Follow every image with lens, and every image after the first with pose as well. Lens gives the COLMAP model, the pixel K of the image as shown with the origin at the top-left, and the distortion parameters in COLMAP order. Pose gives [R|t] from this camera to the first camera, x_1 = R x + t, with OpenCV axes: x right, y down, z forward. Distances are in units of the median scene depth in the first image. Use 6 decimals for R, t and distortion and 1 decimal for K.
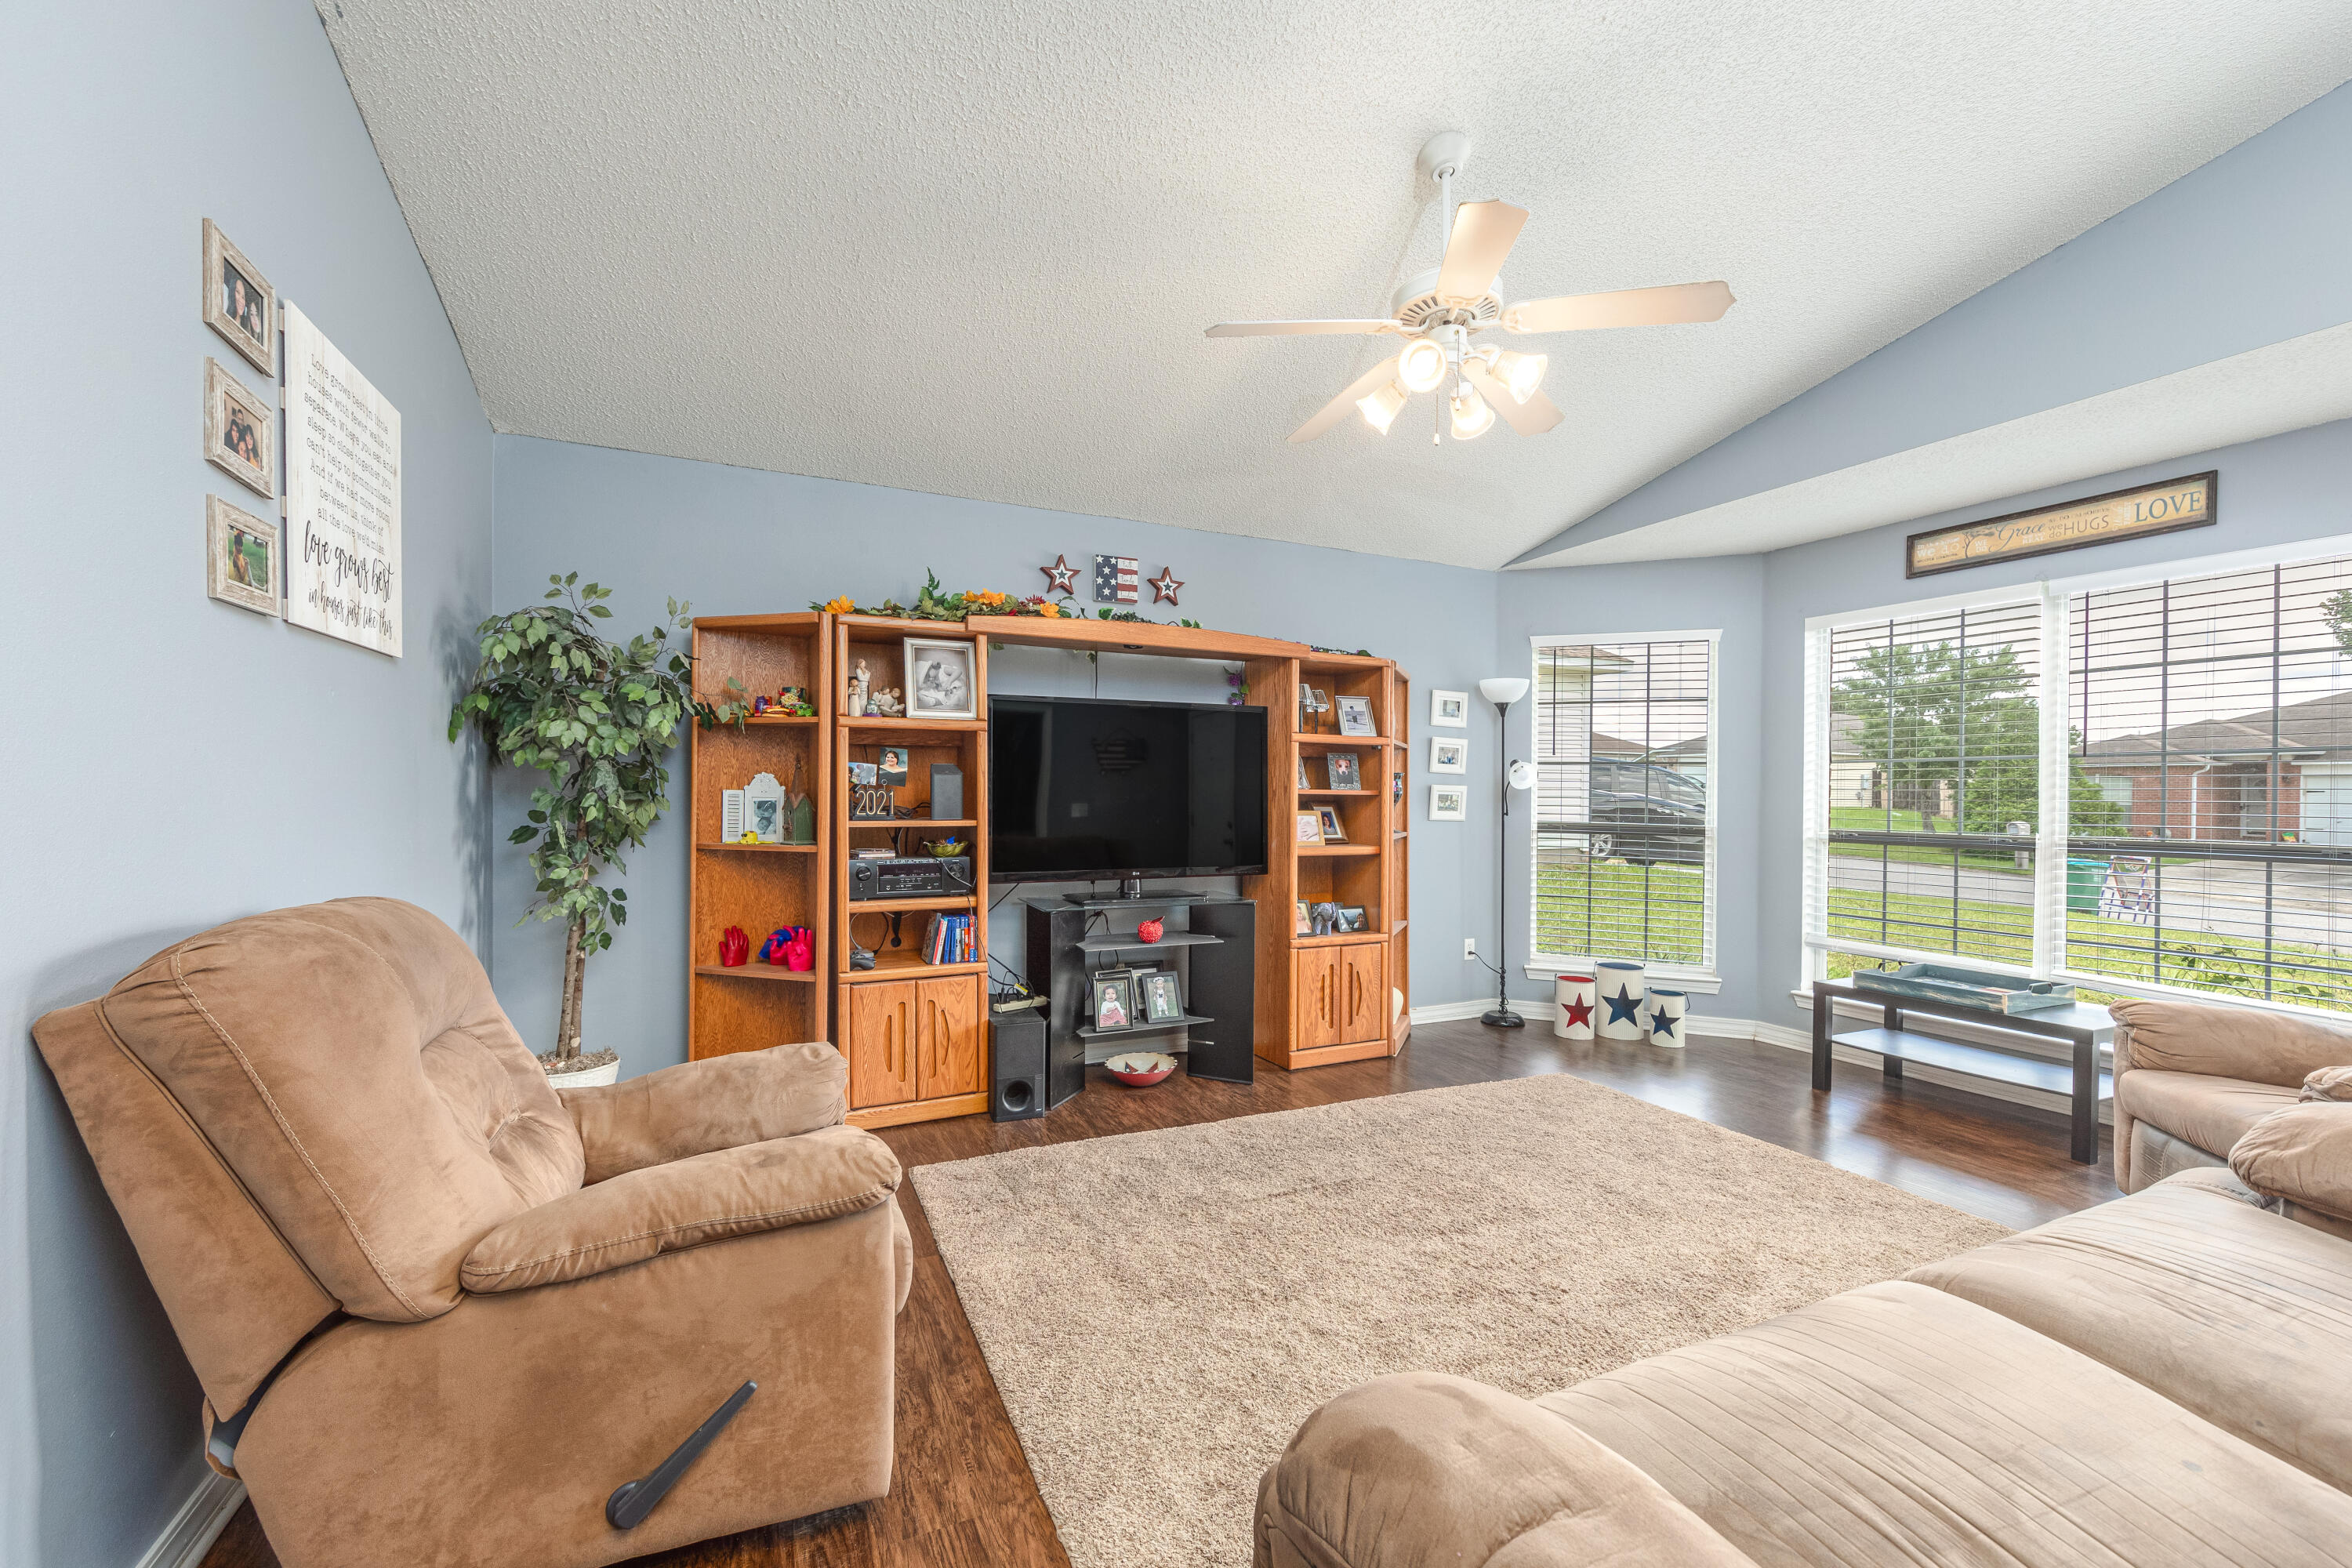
lens RADIAL K [[952.8, 0, 1178.6], [0, 952.8, 796.2], [0, 0, 1]] dist [0.005230, 0.000038]
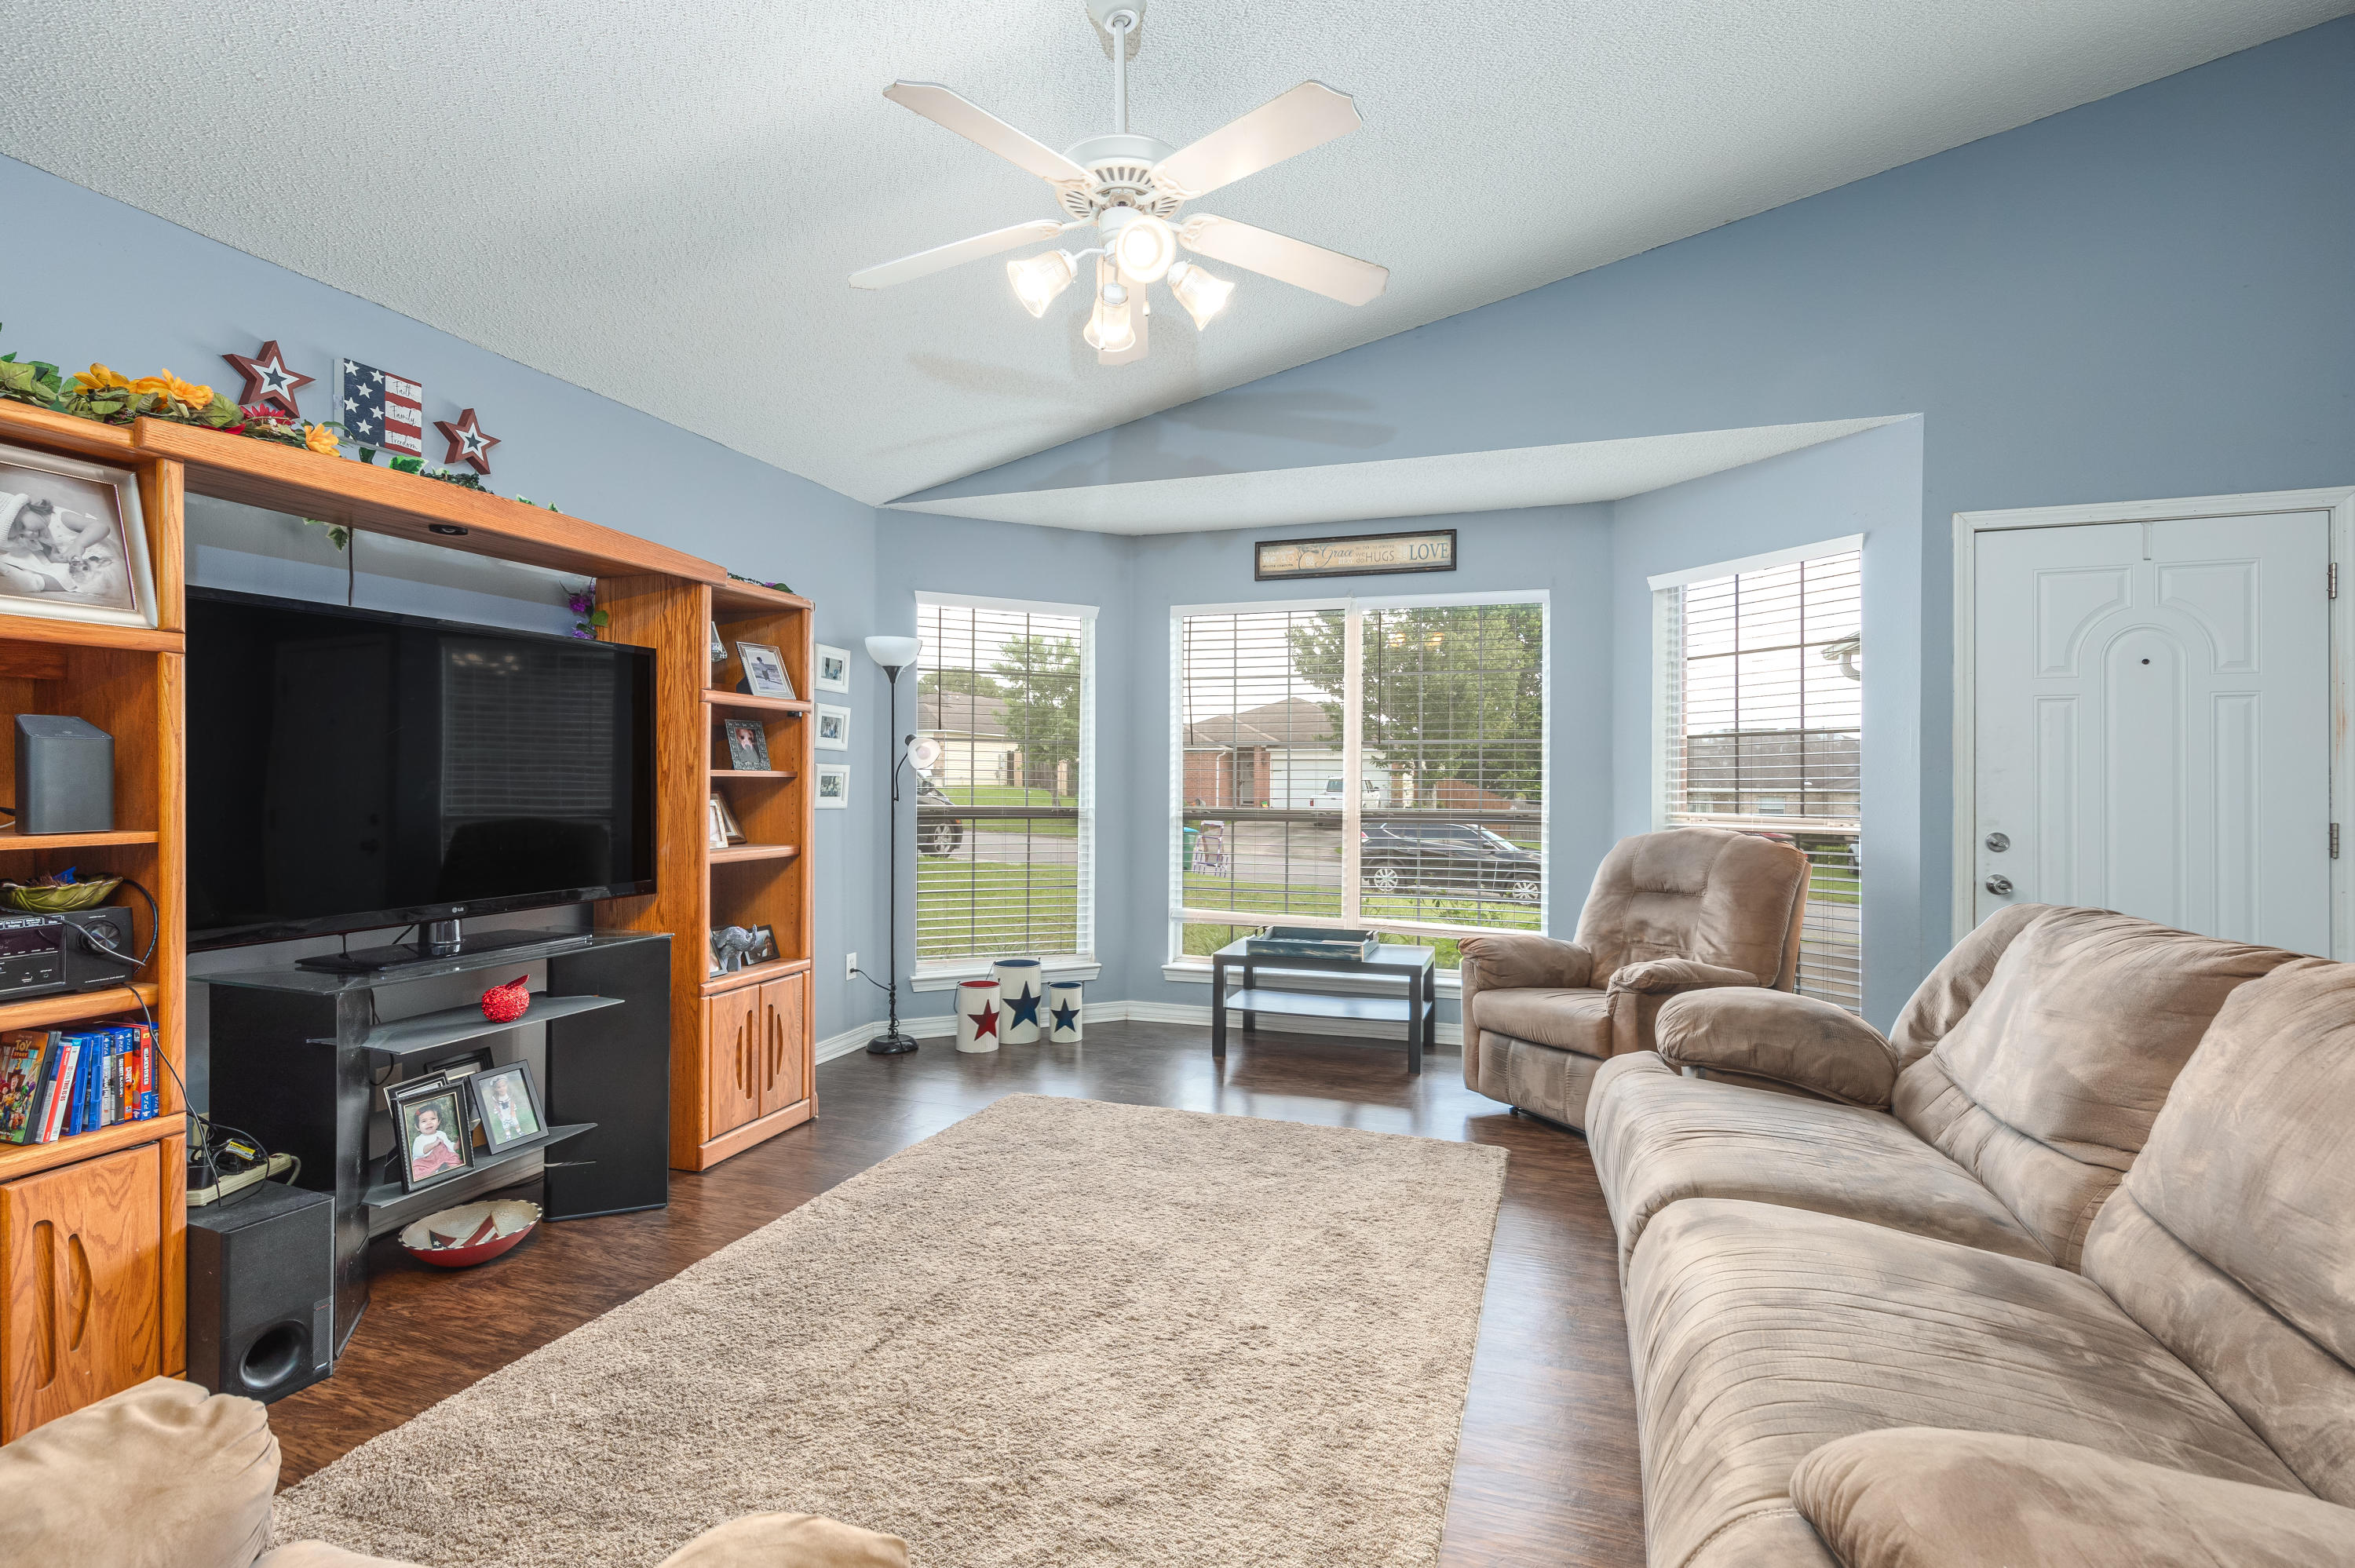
lens RADIAL K [[1098.2, 0, 1180.8], [0, 1098.2, 773.5], [0, 0, 1]] dist [0.003759, 0.000846]
pose [[0.691930, -0.001325, 0.721963, -0.236730], [0.002844, 0.999996, -0.000890, -0.002773], [-0.721959, 0.002669, 0.691931, 0.199201]]
